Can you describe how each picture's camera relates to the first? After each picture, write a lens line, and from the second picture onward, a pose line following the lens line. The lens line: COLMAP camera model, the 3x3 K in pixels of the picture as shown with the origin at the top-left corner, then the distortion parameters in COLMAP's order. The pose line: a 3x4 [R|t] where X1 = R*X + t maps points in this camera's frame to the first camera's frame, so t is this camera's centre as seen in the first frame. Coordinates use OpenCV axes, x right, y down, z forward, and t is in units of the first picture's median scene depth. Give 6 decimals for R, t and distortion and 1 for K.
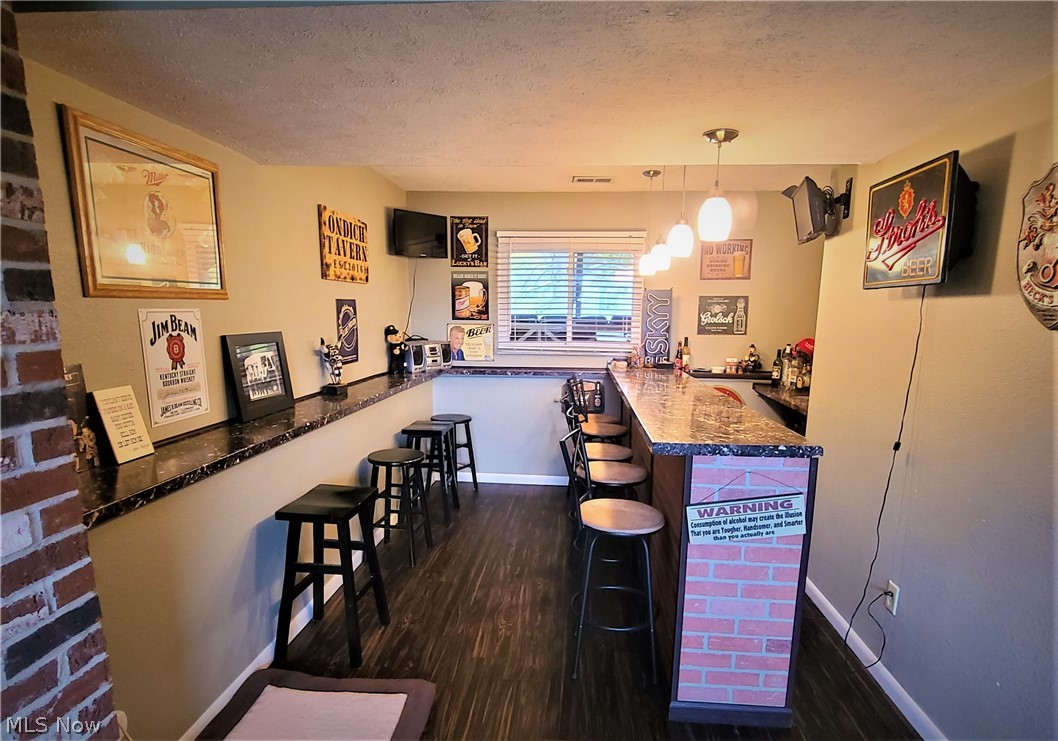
lens RADIAL K [[575.3, 0, 533.8], [0, 575.3, 424.1], [0, 0, 1]] dist [0.003611, 0.000536]
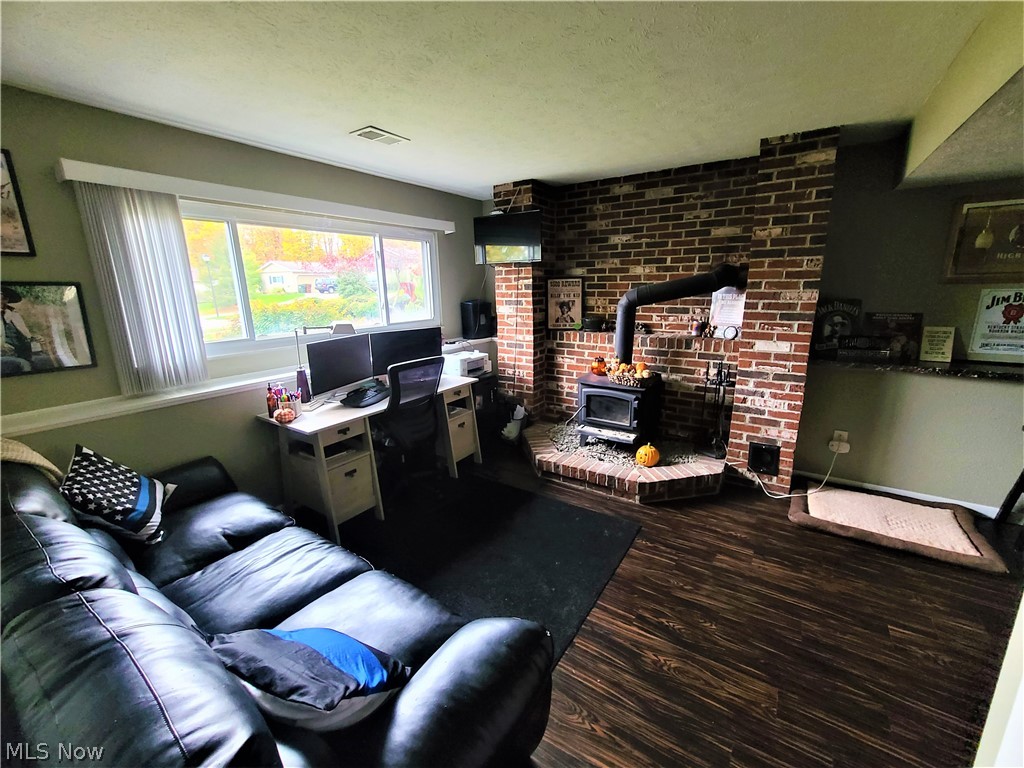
lens RADIAL K [[419.0, 0, 512.0], [0, 419.0, 384.0], [0, 0, 1]] dist [-0.001843, -0.000274]
pose [[-0.497278, 0.190373, -0.846447, 0.632472], [-0.157253, 0.939691, 0.303729, -0.038450], [0.853221, 0.284144, -0.437351, 0.176227]]
